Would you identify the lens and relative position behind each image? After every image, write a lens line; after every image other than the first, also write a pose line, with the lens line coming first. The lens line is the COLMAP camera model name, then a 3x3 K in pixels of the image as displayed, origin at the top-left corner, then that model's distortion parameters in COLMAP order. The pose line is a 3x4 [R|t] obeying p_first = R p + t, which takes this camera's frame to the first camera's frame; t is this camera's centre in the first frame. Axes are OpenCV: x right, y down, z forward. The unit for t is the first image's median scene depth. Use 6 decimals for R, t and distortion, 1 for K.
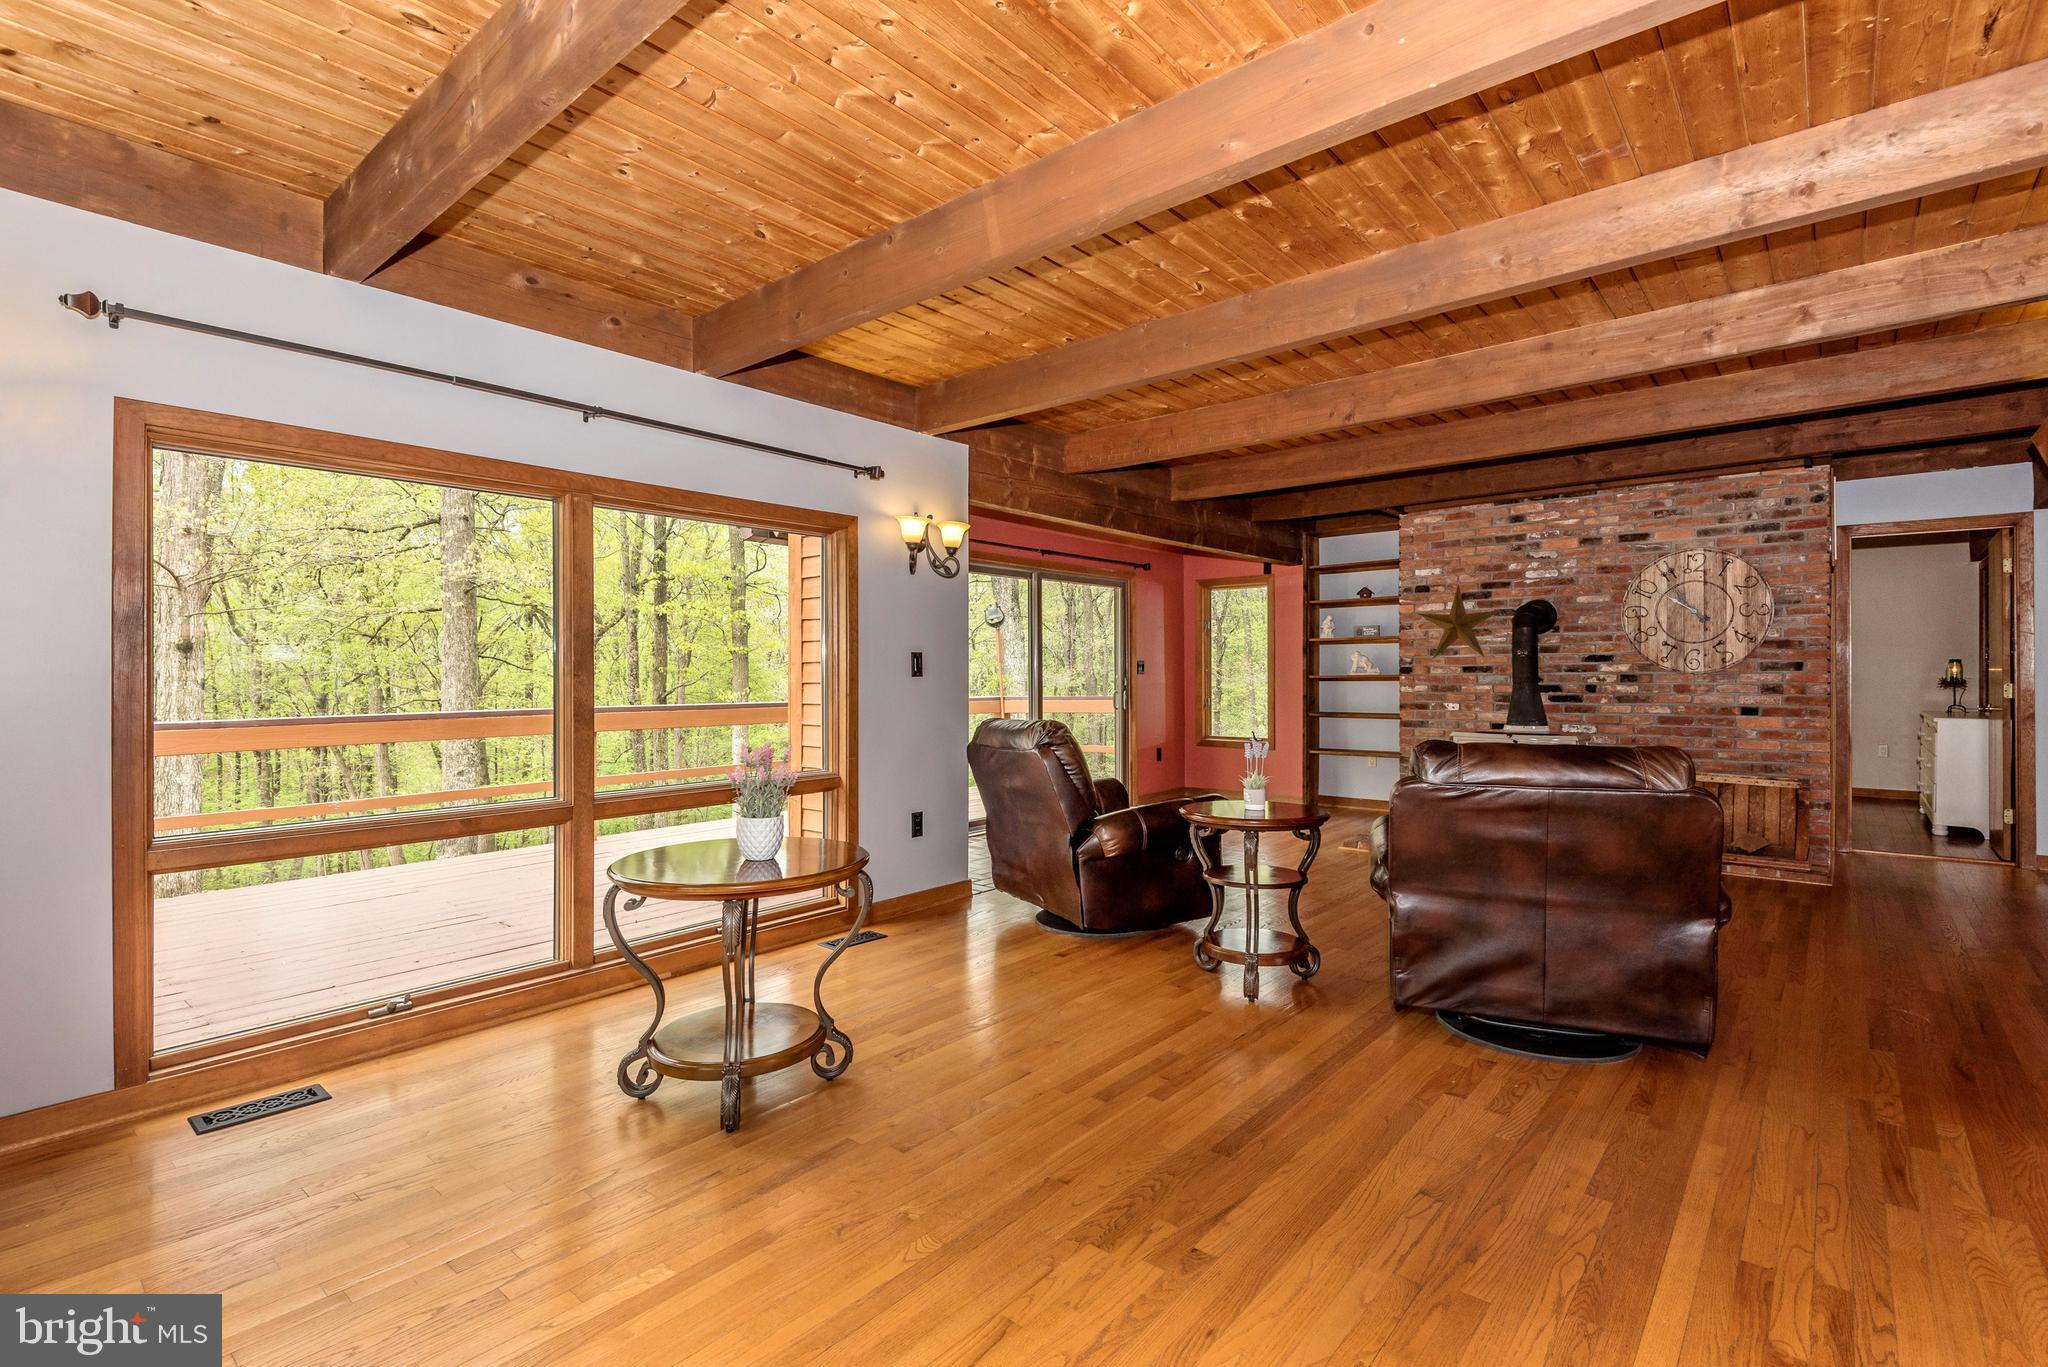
lens RADIAL K [[941.1, 0, 1026.2], [0, 941.1, 681.8], [0, 0, 1]] dist [0.000853, 0.000374]
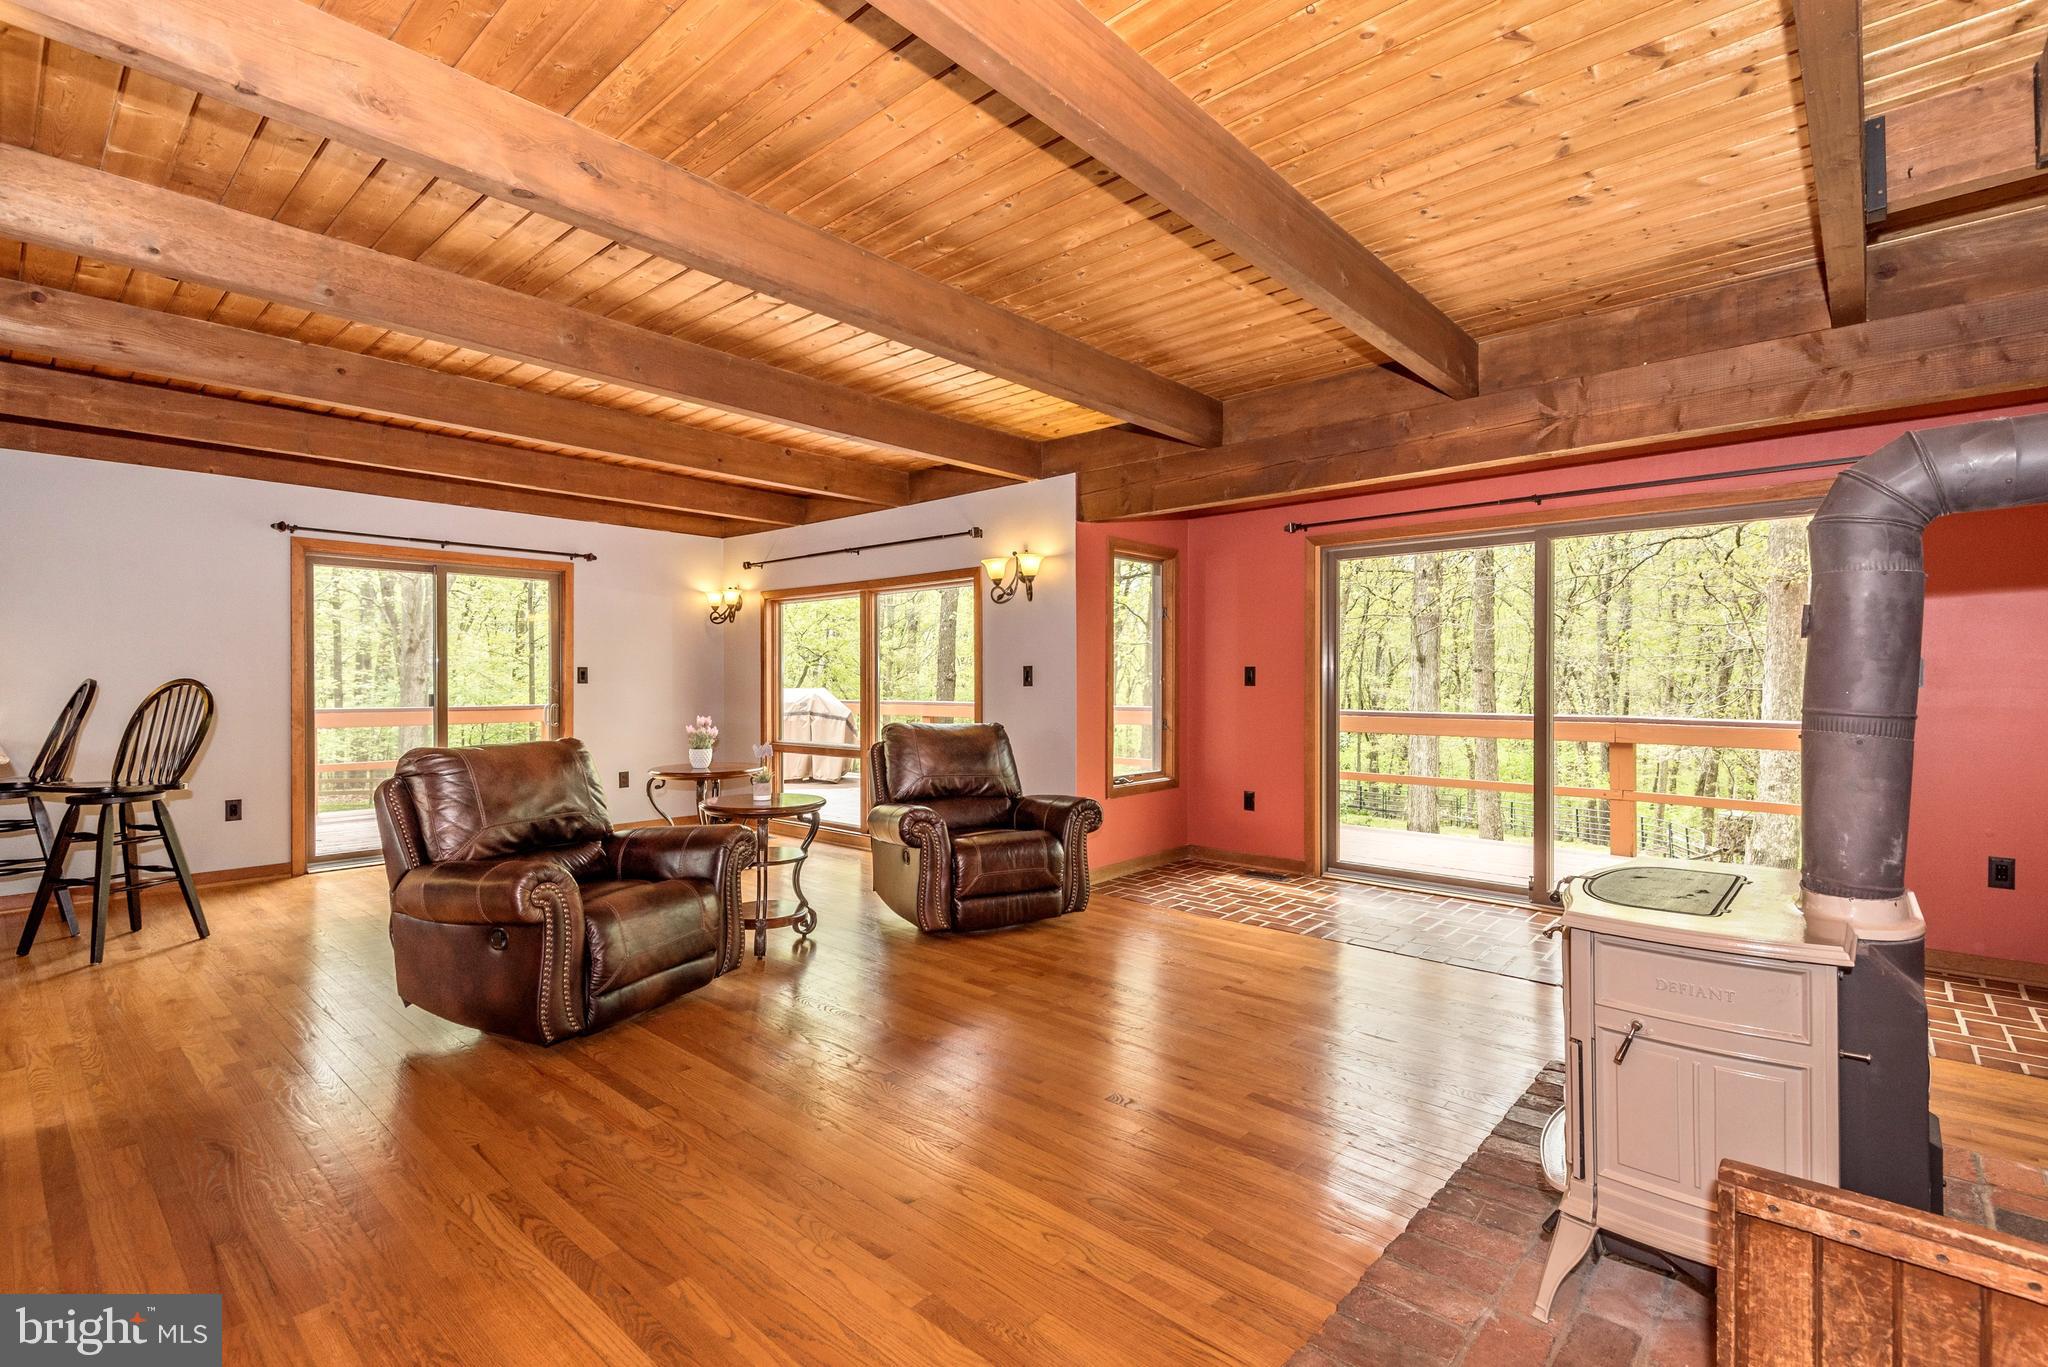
lens RADIAL K [[941.1, 0, 1025.9], [0, 941.1, 677.8], [0, 0, 1]] dist [0.000853, 0.000374]
pose [[-0.037815, -0.004737, -0.999274, 1.374653], [-0.006332, 0.999970, -0.004500, -0.001137], [0.999265, 0.006158, -0.037844, 1.265508]]
